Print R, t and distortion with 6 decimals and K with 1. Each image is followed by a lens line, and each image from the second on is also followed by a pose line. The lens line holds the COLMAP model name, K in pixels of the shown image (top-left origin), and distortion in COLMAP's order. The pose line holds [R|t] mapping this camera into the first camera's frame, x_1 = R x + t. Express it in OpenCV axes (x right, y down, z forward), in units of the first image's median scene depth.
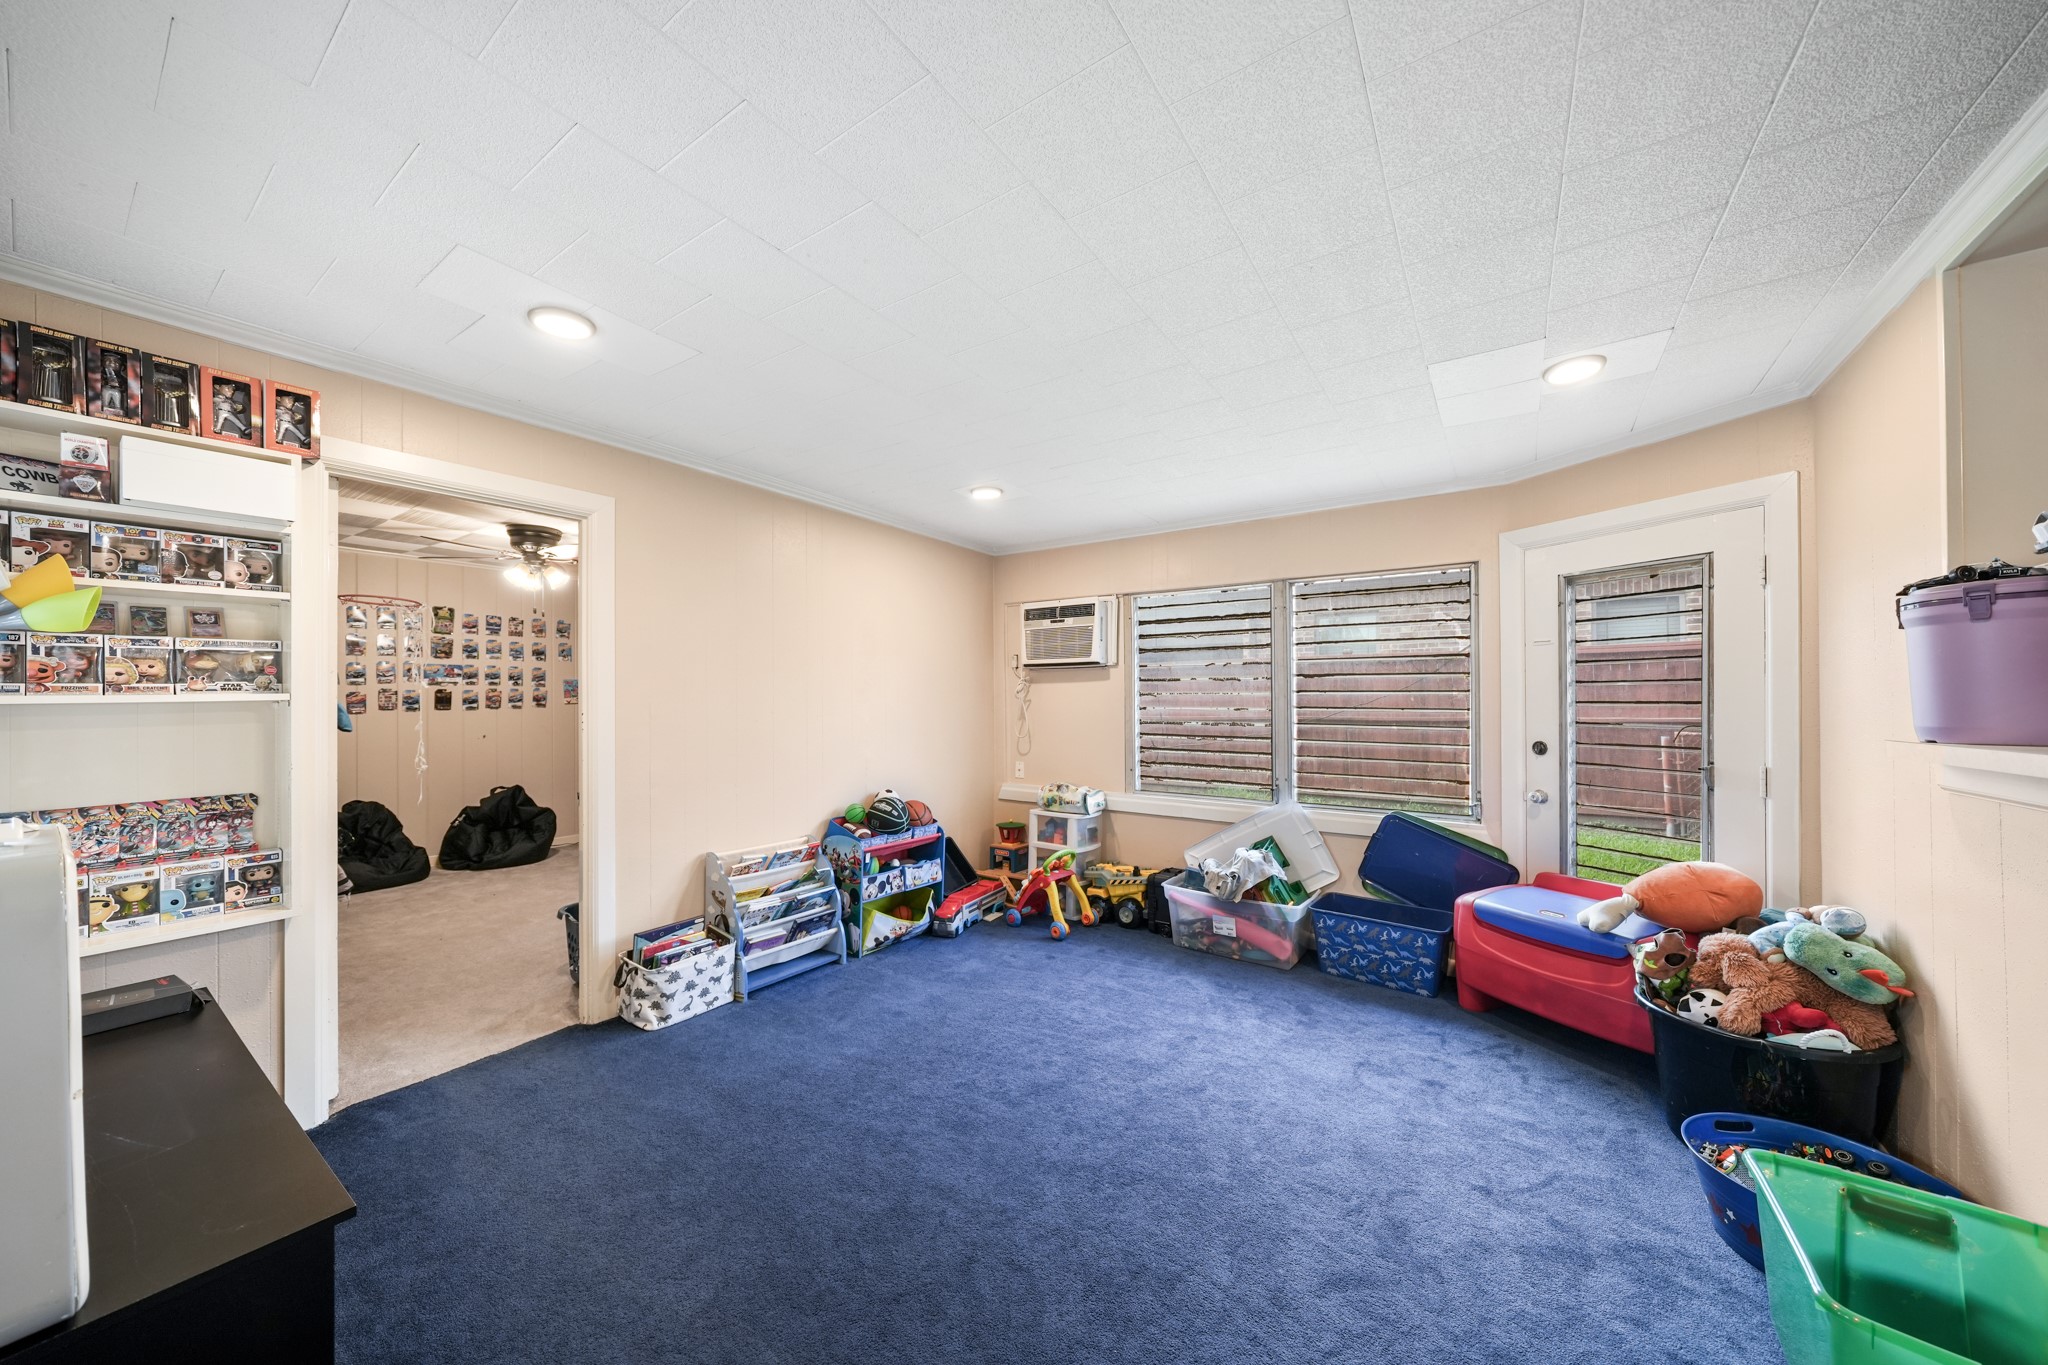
lens RADIAL K [[699.1, 0, 1025.6], [0, 699.1, 693.2], [0, 0, 1]] dist [-0.002156, -0.000244]
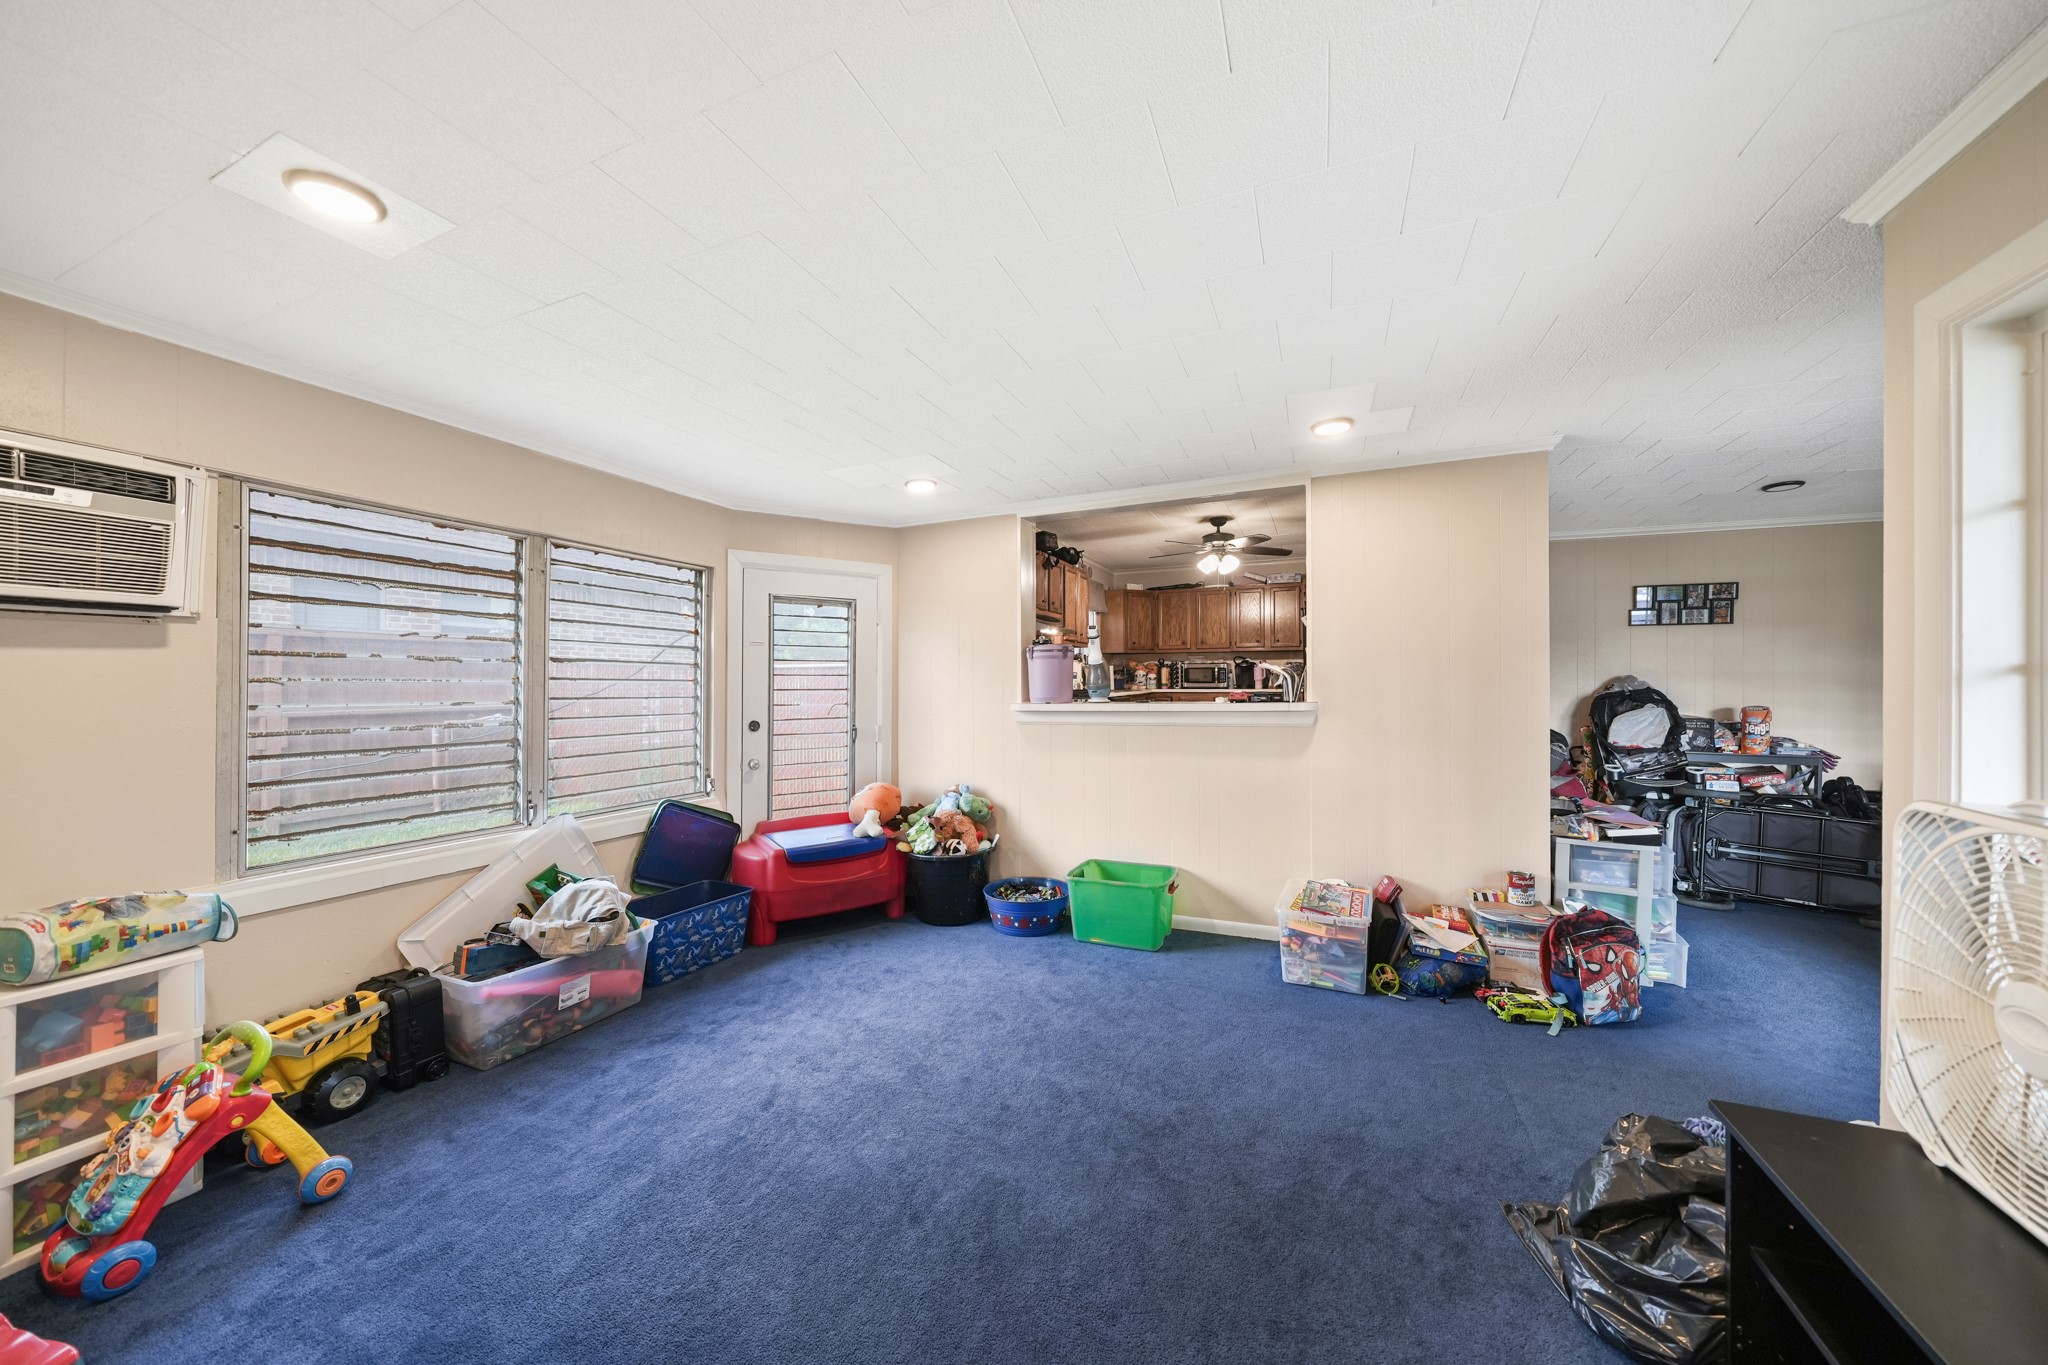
lens RADIAL K [[699.1, 0, 1032.9], [0, 699.1, 684.4], [0, 0, 1]] dist [-0.002156, -0.000244]
pose [[-0.187586, 0.005038, 0.982235, -0.540357], [-0.000771, 0.999986, -0.005276, 0.008047], [-0.982248, -0.001747, -0.187579, 0.659266]]
